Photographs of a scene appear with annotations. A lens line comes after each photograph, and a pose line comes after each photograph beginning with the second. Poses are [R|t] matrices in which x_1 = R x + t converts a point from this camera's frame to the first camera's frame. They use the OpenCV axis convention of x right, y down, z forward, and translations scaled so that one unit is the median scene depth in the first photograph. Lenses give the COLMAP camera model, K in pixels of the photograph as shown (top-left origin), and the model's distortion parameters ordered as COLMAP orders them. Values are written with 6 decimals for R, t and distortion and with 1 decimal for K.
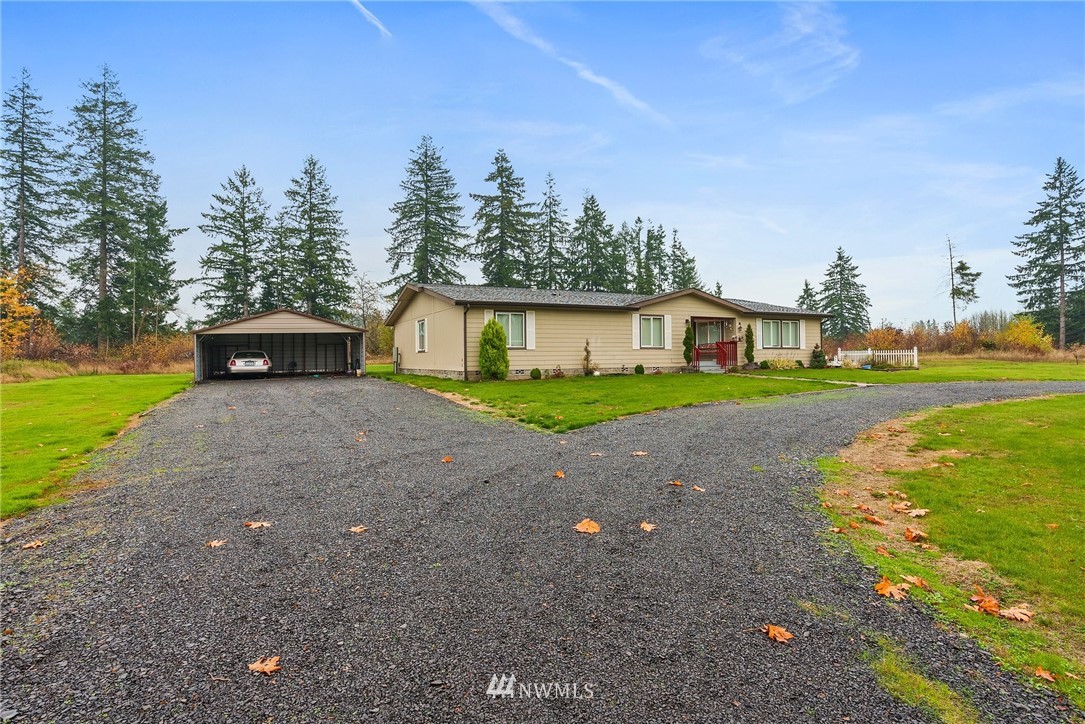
lens RADIAL K [[566.1, 0, 550.3], [0, 566.1, 355.2], [0, 0, 1]] dist [-0.003888, 0.001042]
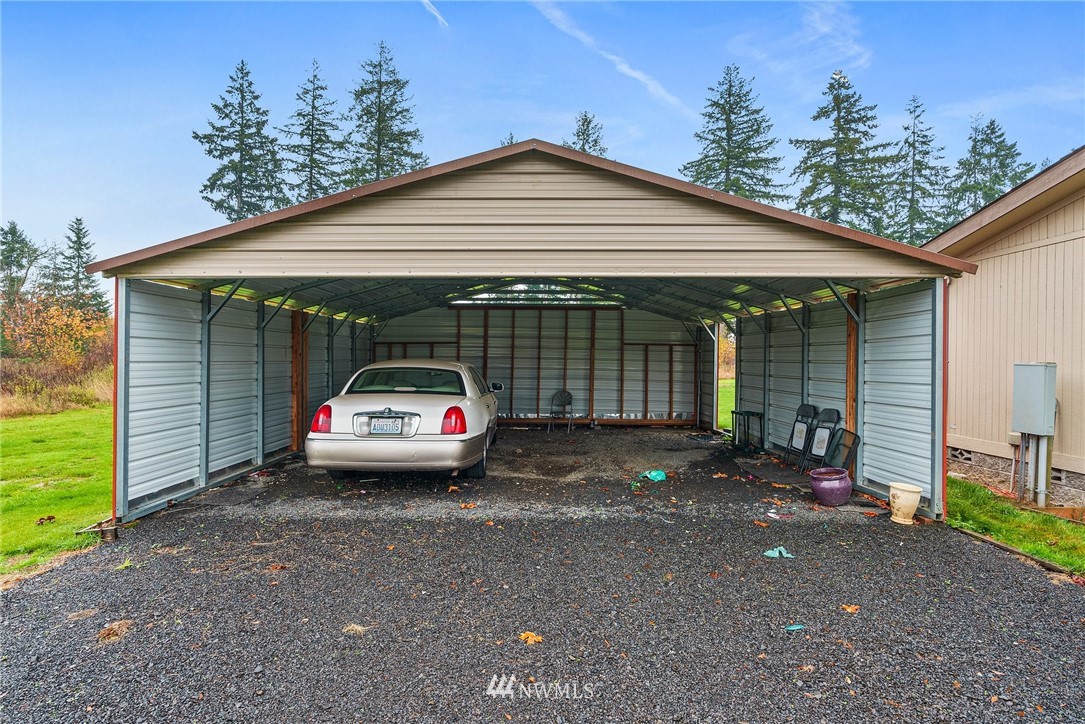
lens RADIAL K [[566.1, 0, 540.2], [0, 566.1, 356.0], [0, 0, 1]] dist [-0.003888, 0.001042]
pose [[0.897227, 0.023797, -0.440928, -0.111357], [-0.026776, 0.999641, -0.000534, -0.003664], [0.440757, 0.012286, 0.897542, 0.240934]]
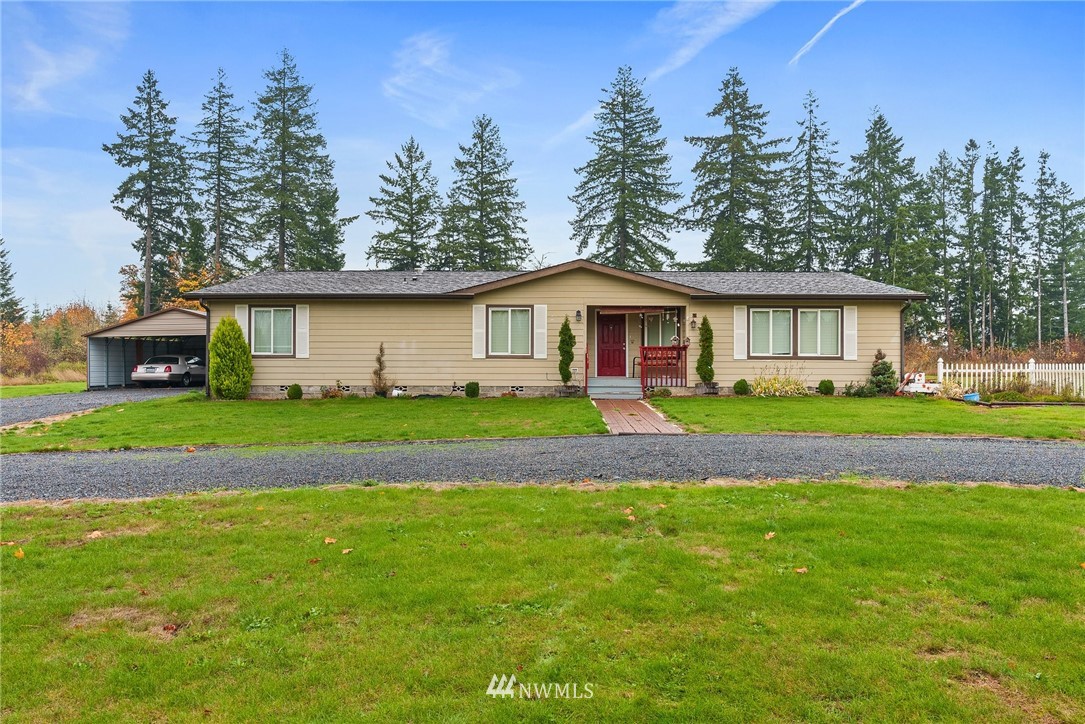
lens RADIAL K [[757.0, 0, 548.8], [0, 757.0, 359.8], [0, 0, 1]] dist [-0.002196, 0.008092]
pose [[0.886310, 0.010271, -0.462978, 0.164754], [-0.009805, 0.999946, 0.003413, -0.003330], [0.462989, 0.001514, 0.886363, 0.069129]]
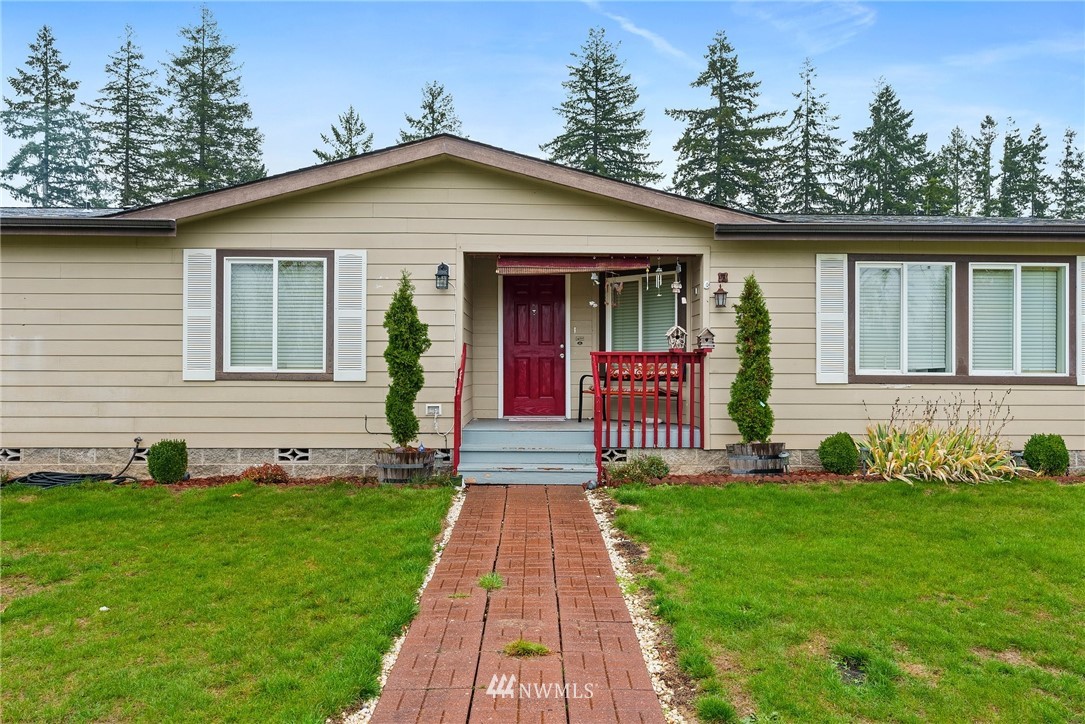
lens RADIAL K [[757.0, 0, 547.4], [0, 757.0, 361.7], [0, 0, 1]] dist [-0.002196, 0.008092]
pose [[0.899339, 0.011815, -0.437092, 0.119628], [-0.011643, 0.999928, 0.003073, -0.005858], [0.437097, 0.002326, 0.899412, 0.197079]]
